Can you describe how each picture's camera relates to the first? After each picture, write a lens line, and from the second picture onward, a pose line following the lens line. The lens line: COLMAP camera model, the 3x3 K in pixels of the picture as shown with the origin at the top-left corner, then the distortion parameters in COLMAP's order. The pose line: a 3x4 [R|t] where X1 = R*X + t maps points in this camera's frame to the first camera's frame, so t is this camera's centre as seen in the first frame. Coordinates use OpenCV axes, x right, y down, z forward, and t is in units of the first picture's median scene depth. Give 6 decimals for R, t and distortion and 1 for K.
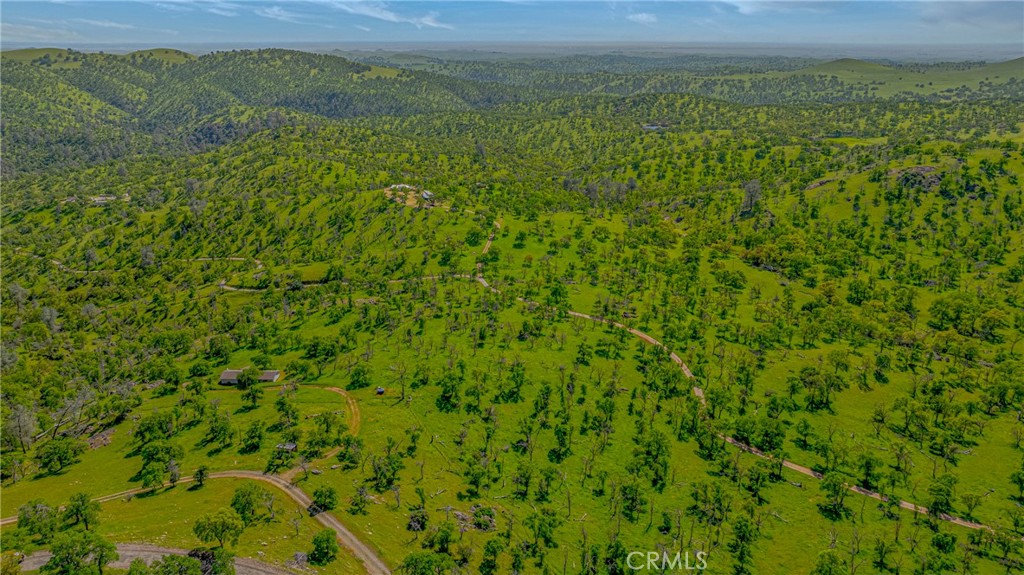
lens RADIAL K [[721.3, 0, 544.6], [0, 721.3, 291.2], [0, 0, 1]] dist [-0.026941, 0.027580]
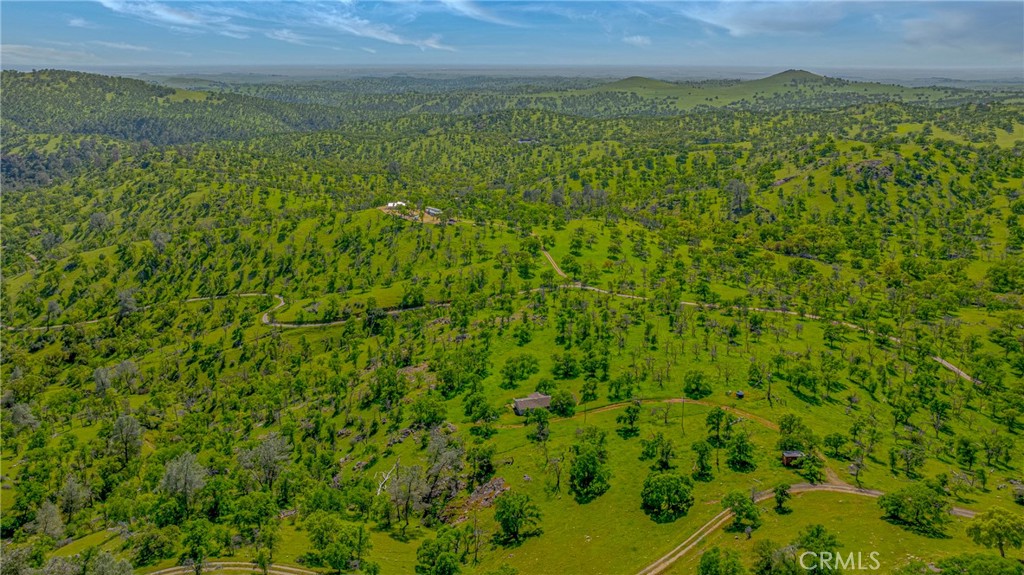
lens RADIAL K [[721.3, 0, 506.7], [0, 721.3, 291.1], [0, 0, 1]] dist [-0.026941, 0.027580]
pose [[0.960038, -0.086535, 0.266157, -0.131095], [0.094785, 0.995330, -0.018284, -0.001359], [-0.263332, 0.042781, 0.963756, 0.029737]]
